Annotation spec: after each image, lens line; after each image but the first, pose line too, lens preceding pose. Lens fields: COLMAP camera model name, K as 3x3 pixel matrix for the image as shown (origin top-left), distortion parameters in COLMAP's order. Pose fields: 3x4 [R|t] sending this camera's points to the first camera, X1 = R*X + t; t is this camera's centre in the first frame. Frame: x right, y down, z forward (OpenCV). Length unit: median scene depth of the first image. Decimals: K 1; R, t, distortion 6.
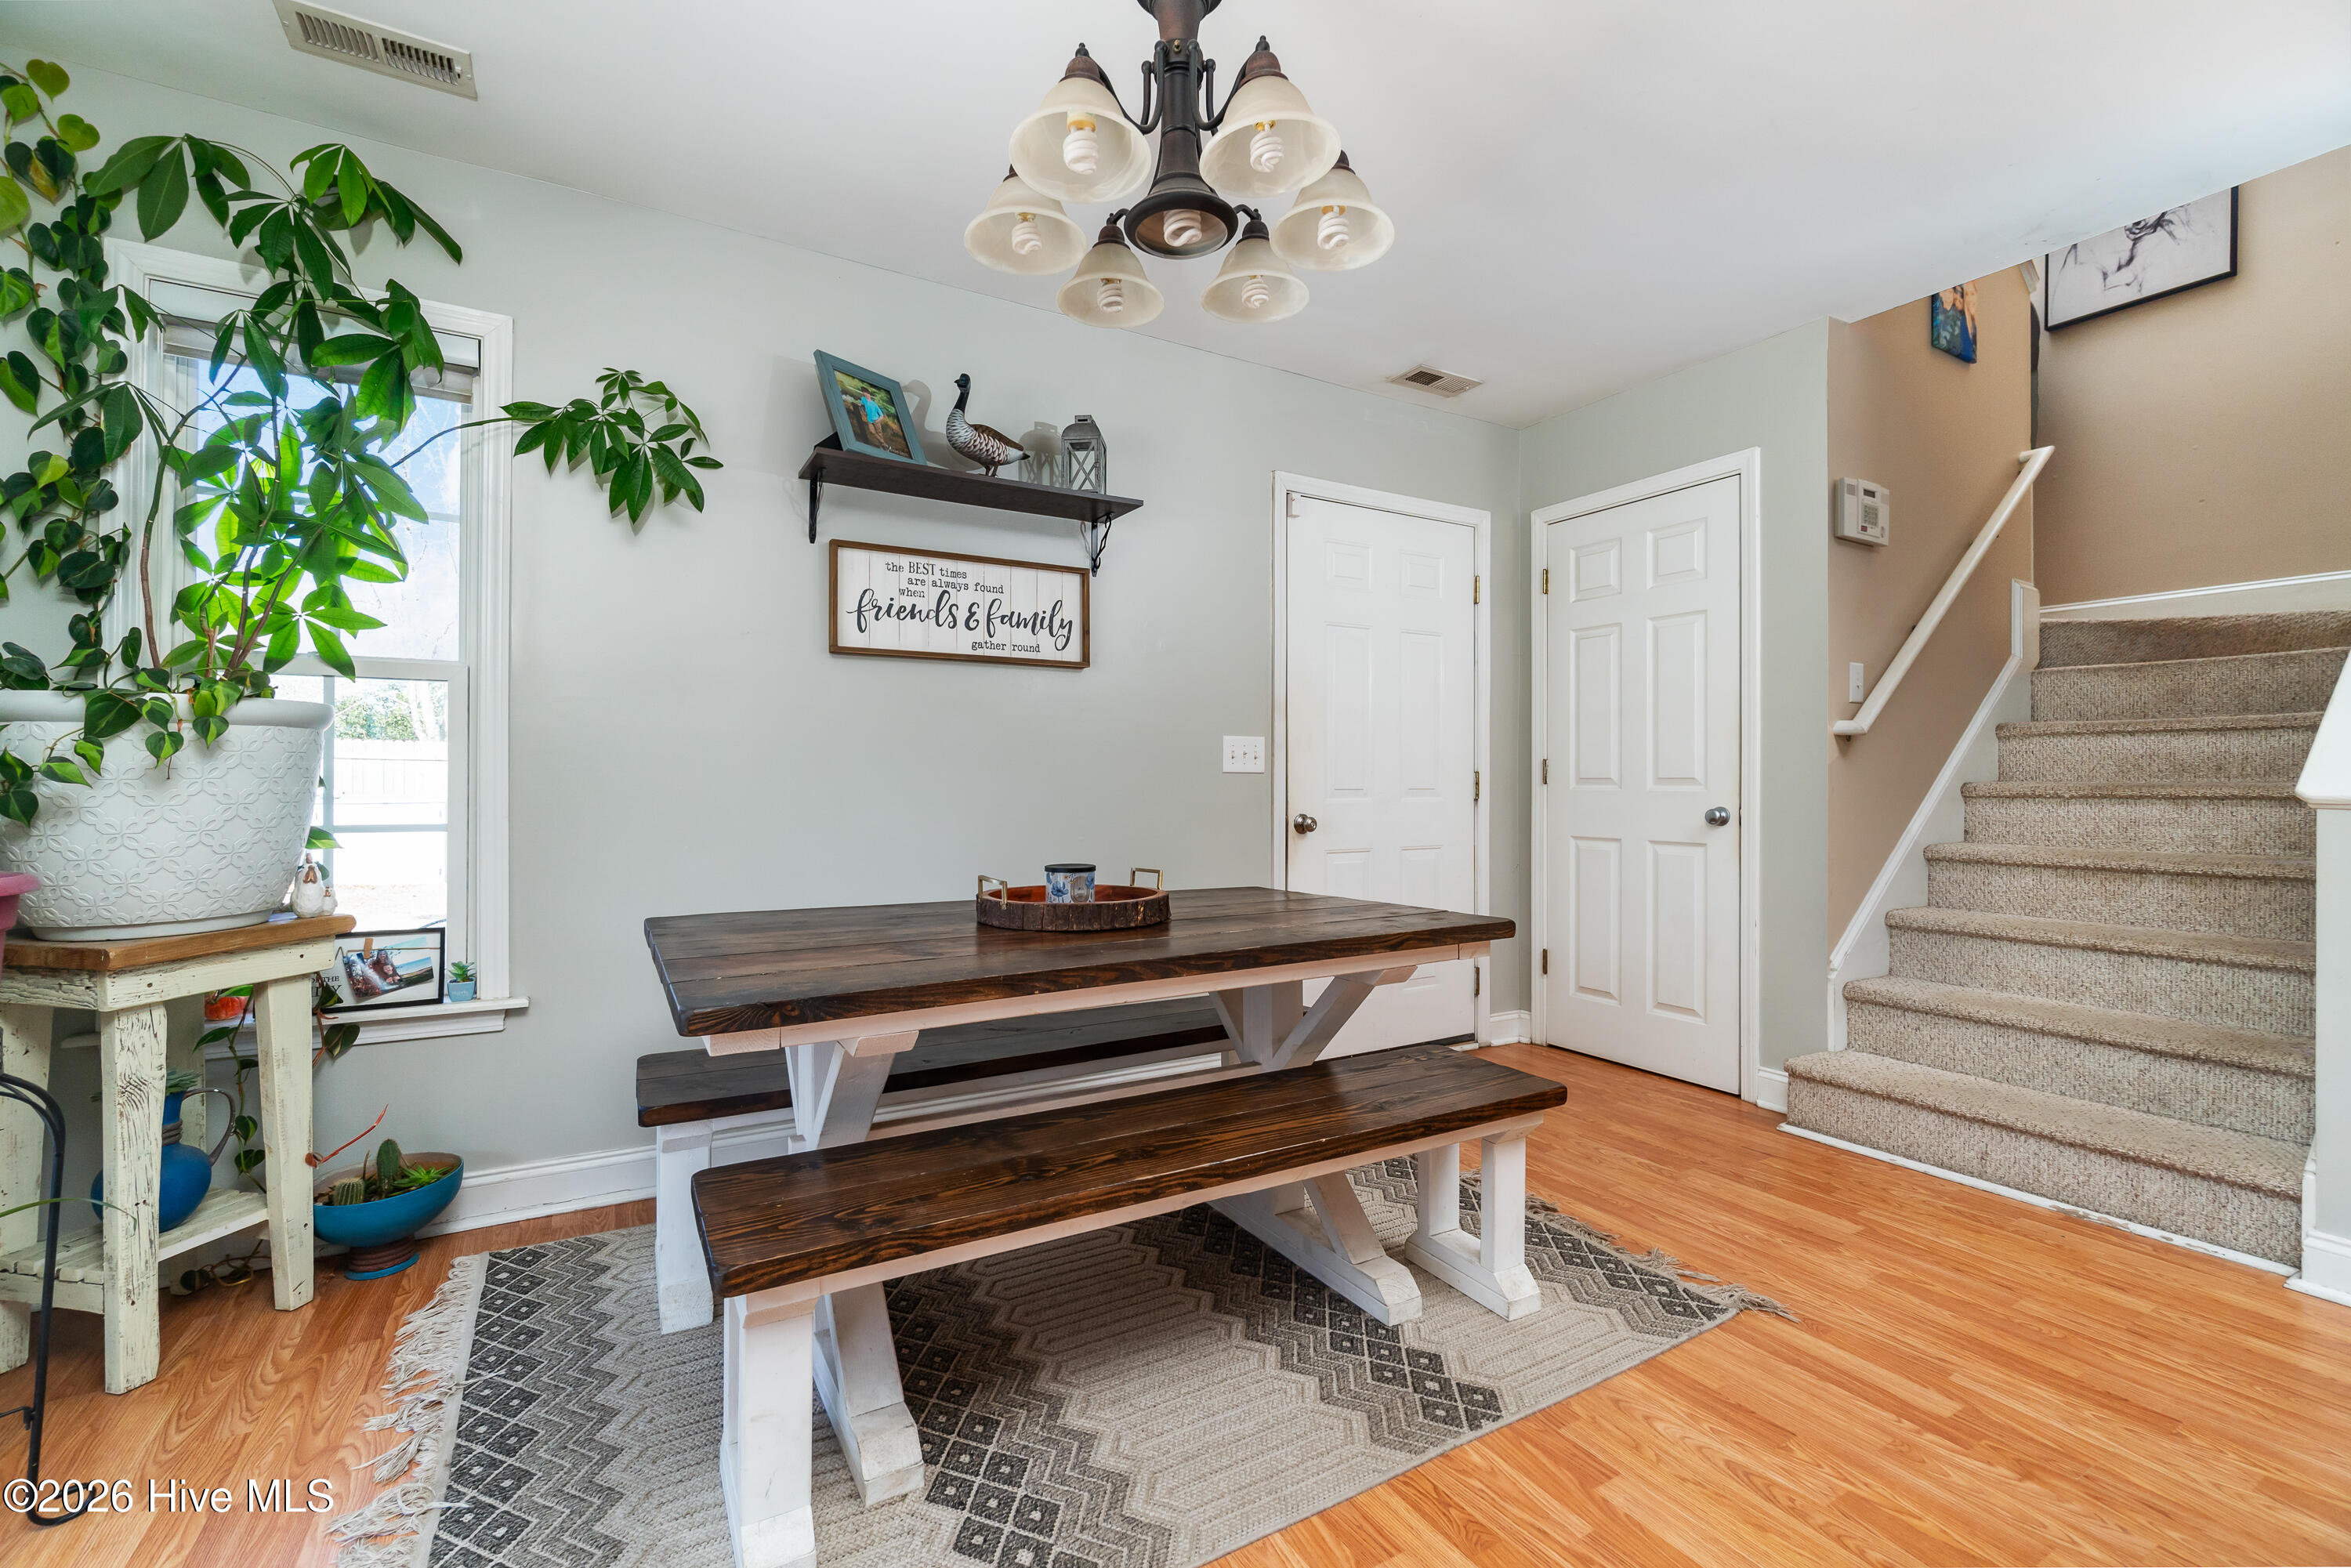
lens RADIAL K [[1001.0, 0, 1175.5], [0, 1001.0, 784.0], [0, 0, 1]] dist [-0.004456, -0.000590]
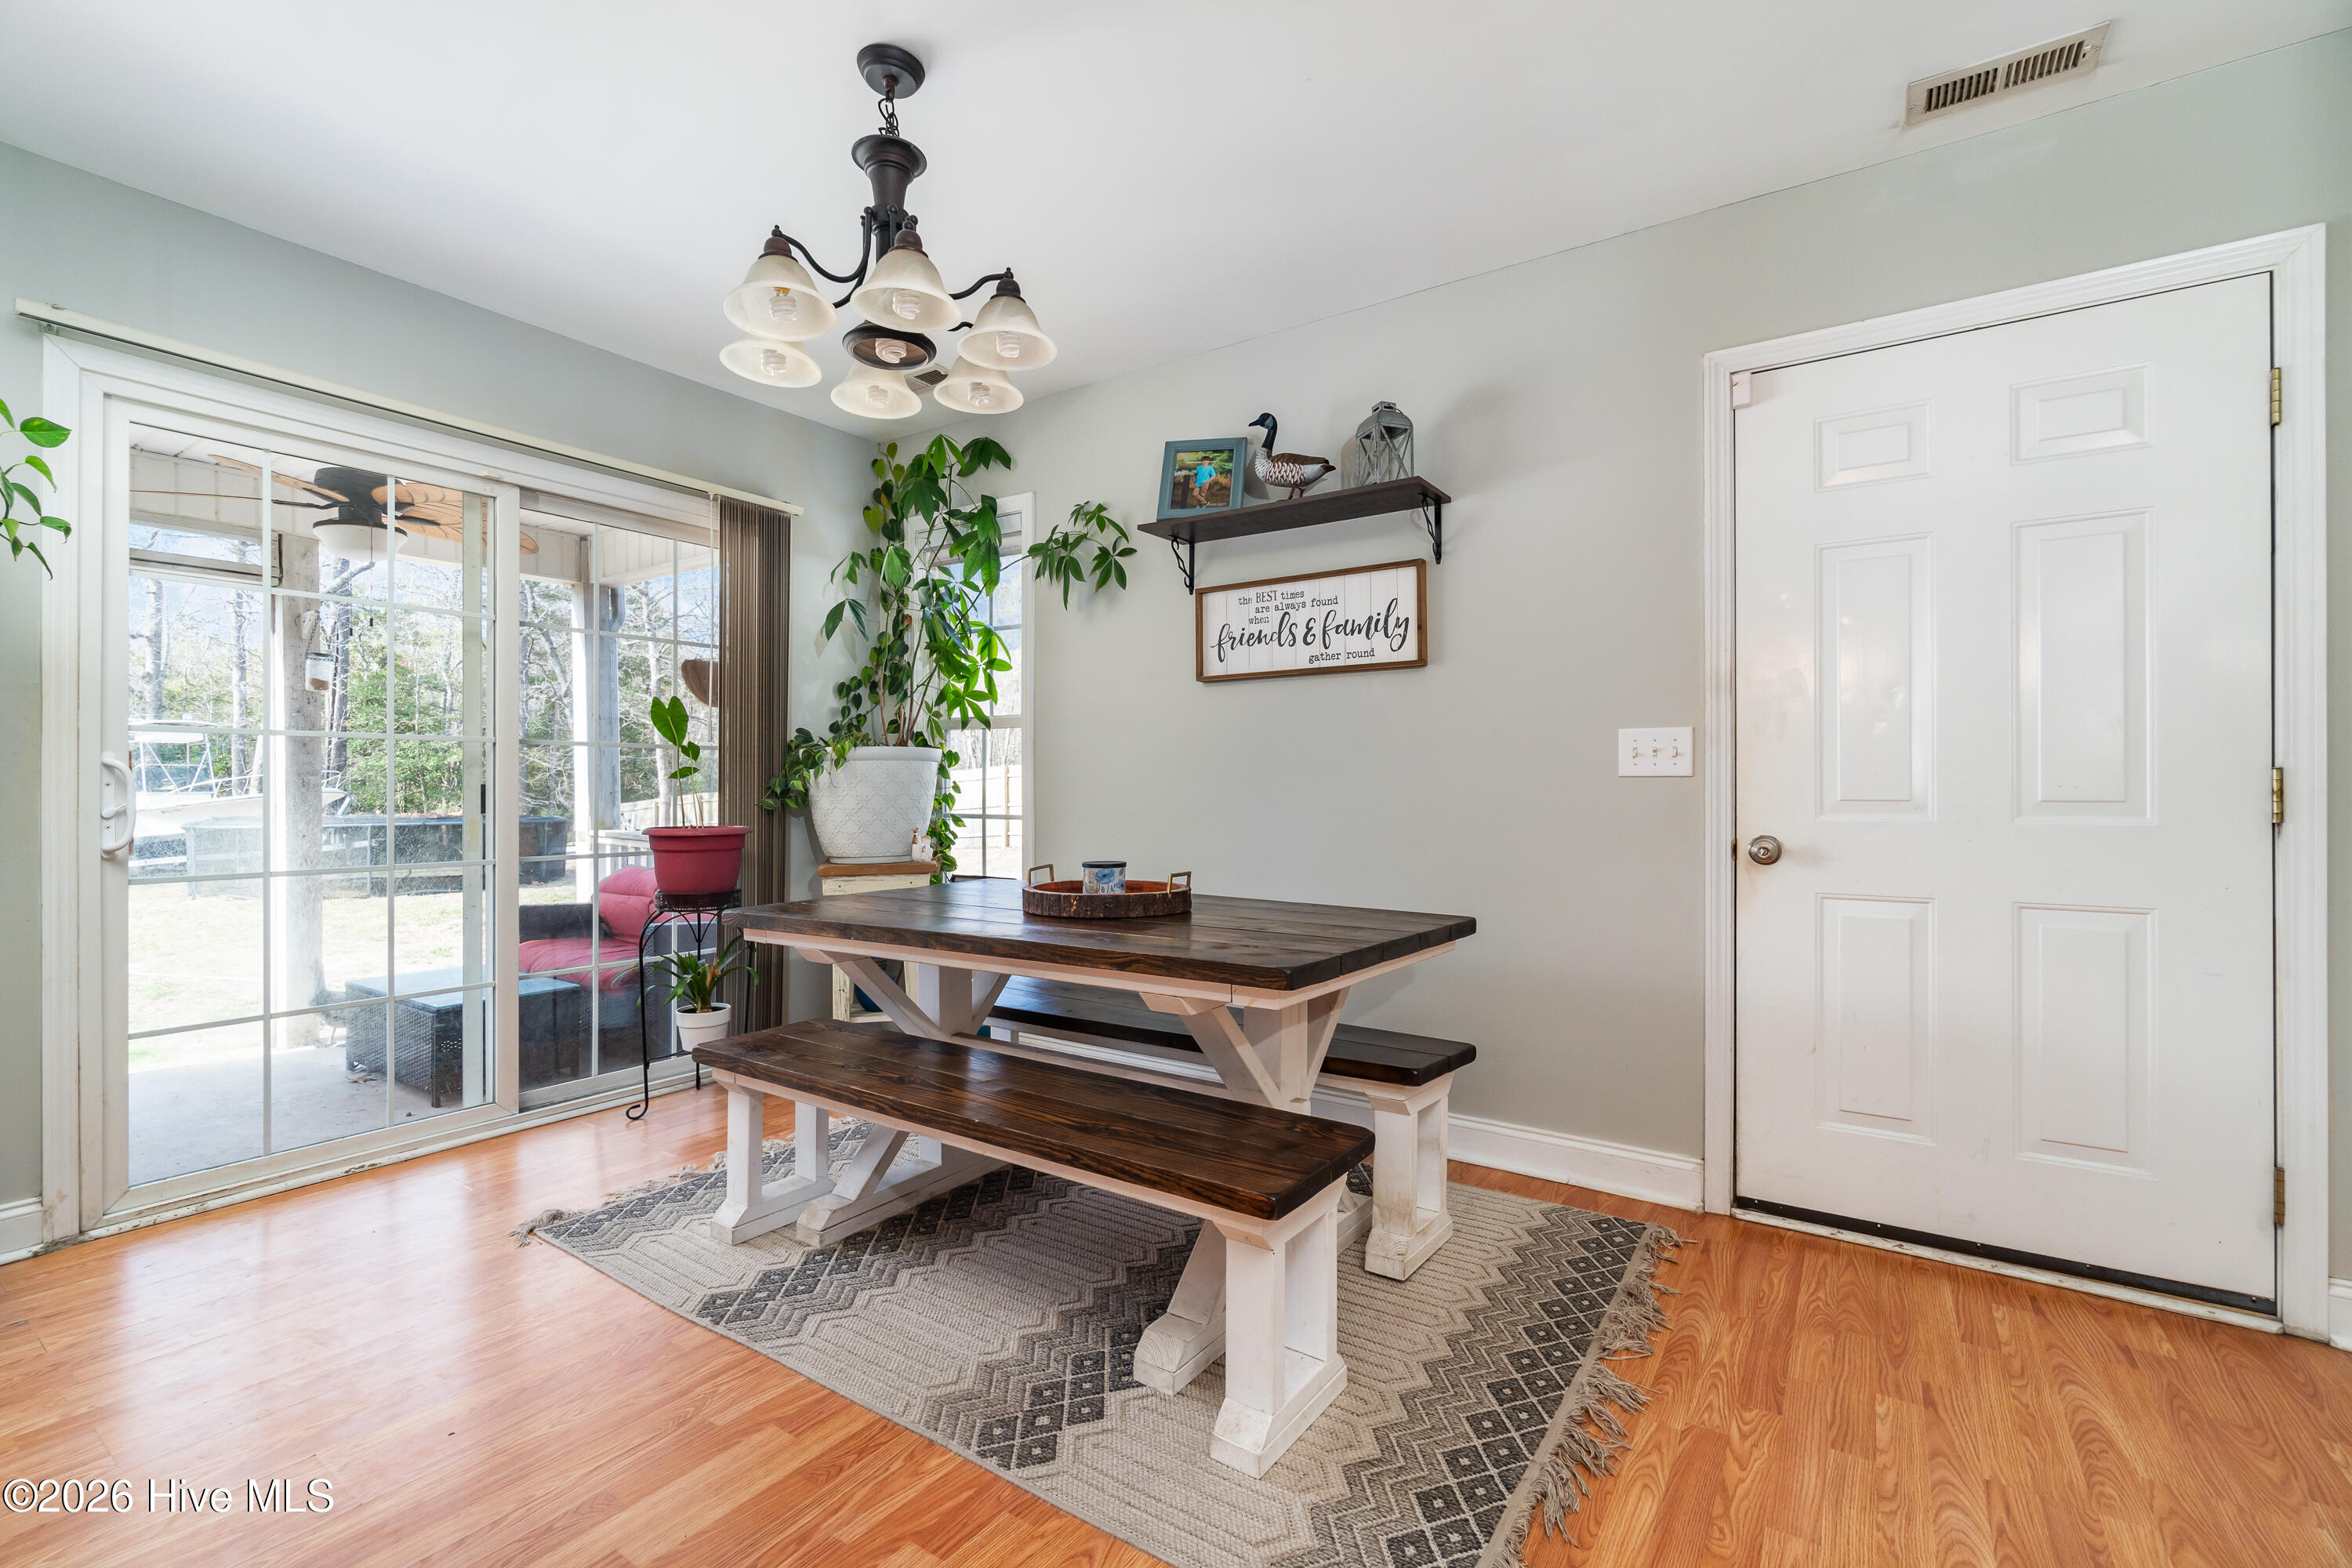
lens RADIAL K [[1031.0, 0, 1176.0], [0, 1031.0, 784.0], [0, 0, 1]] dist [-0.000978, -0.000167]
pose [[0.435355, -0.007432, -0.900228, 0.726474], [-0.001119, 0.999961, -0.008796, 0.002132], [0.900258, 0.004836, 0.435330, 0.413454]]
